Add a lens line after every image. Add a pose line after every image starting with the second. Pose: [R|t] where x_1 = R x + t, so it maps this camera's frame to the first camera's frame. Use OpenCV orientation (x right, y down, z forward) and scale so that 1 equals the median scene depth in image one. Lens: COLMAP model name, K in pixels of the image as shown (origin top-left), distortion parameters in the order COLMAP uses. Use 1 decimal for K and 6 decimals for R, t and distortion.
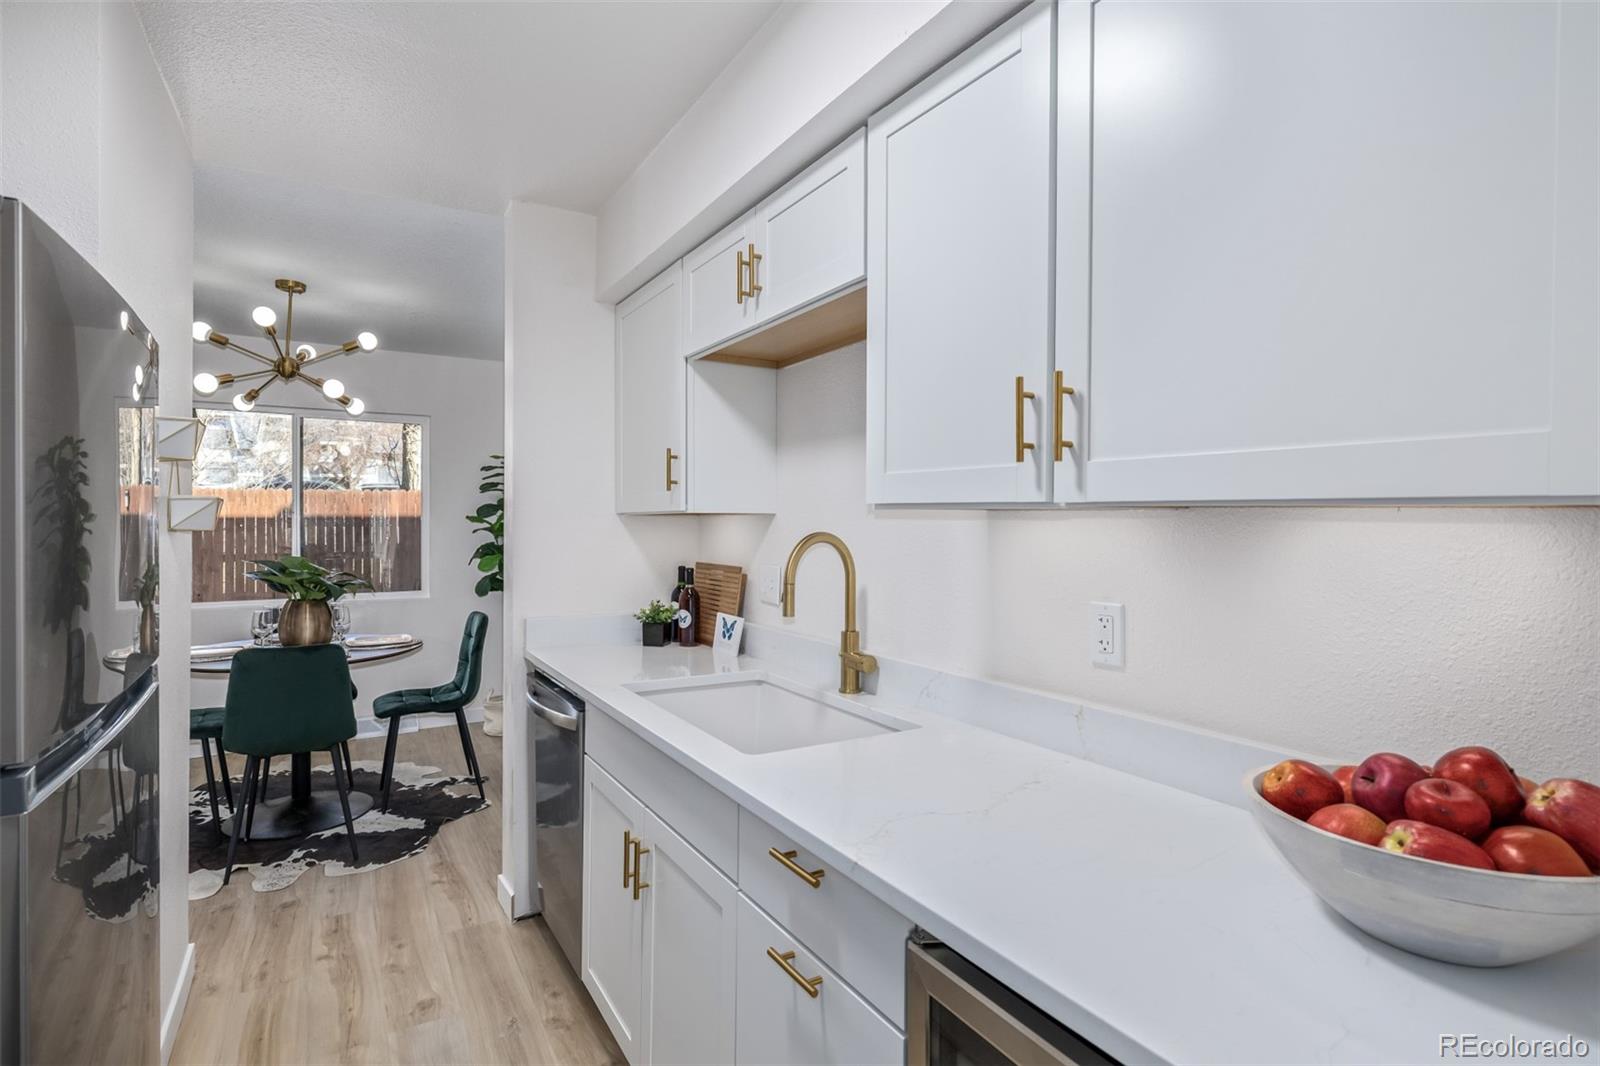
lens RADIAL K [[767.3, 0, 810.7], [0, 767.3, 522.2], [0, 0, 1]] dist [-0.010822, 0.002542]
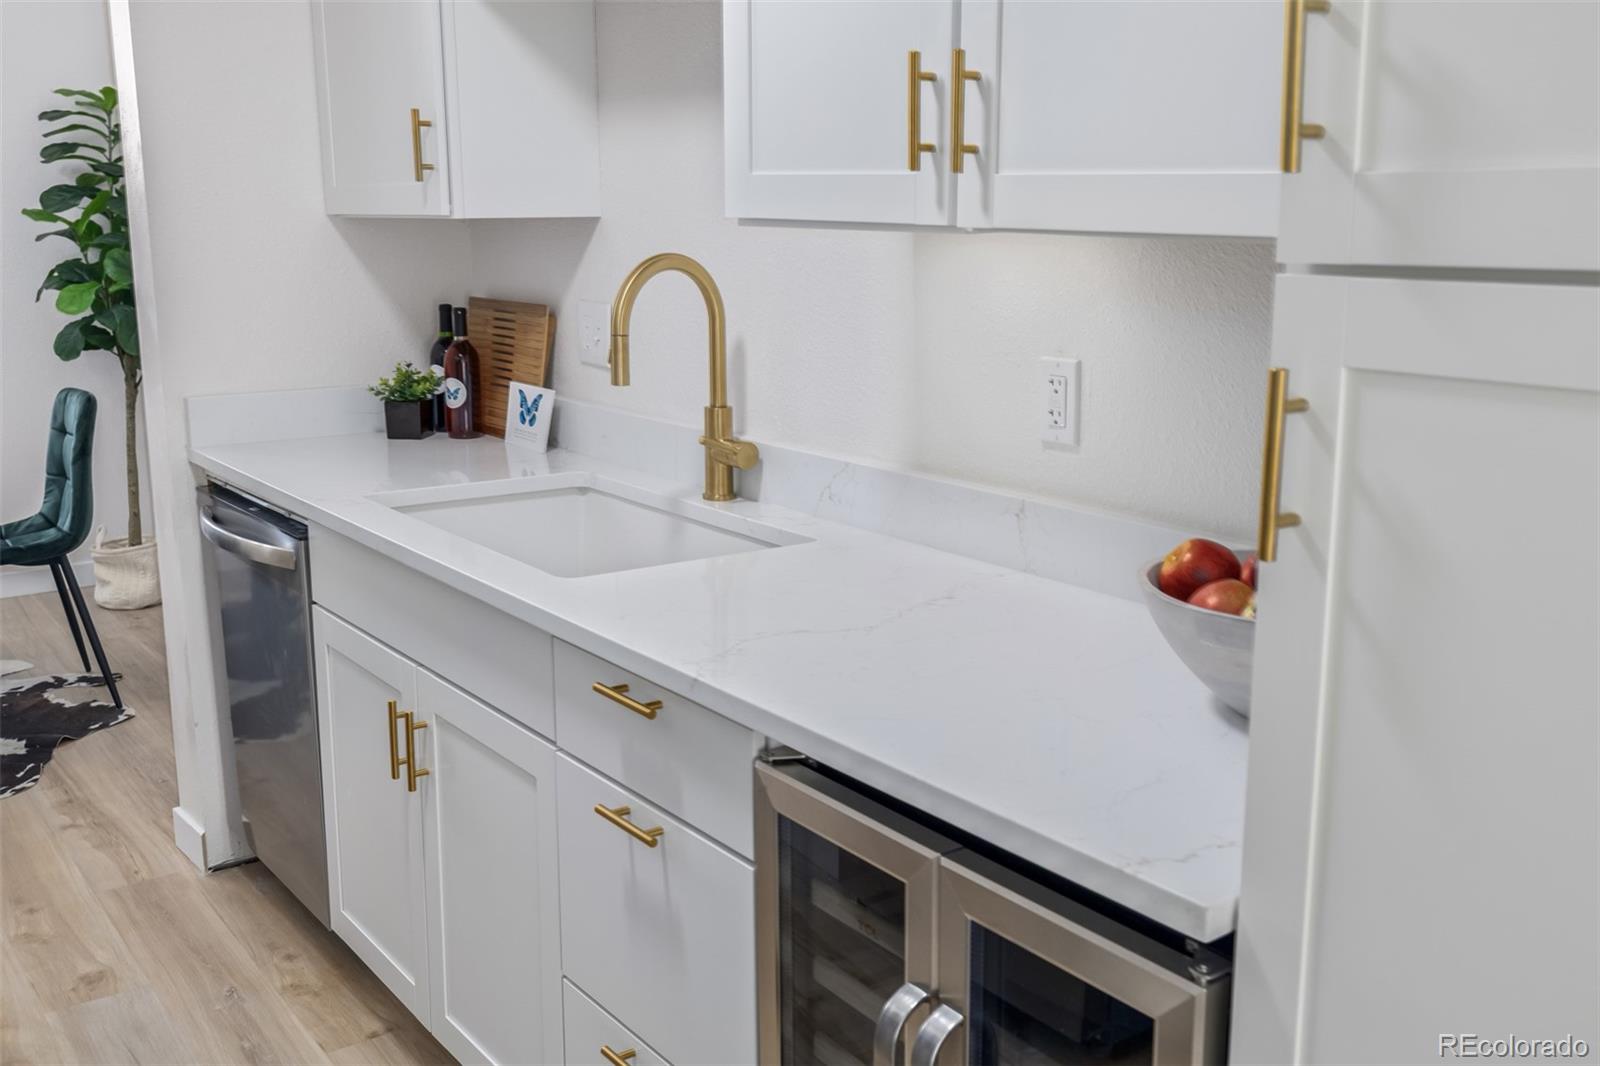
lens RADIAL K [[1603.5, 0, 803.3], [0, 1603.5, 528.1], [0, 0, 1]] dist [0.000904, 0.000000]
pose [[0.997962, -0.020868, 0.060310, 0.039051], [0.007947, 0.978306, 0.207011, -0.037326], [-0.063322, -0.206110, 0.976478, -0.349179]]
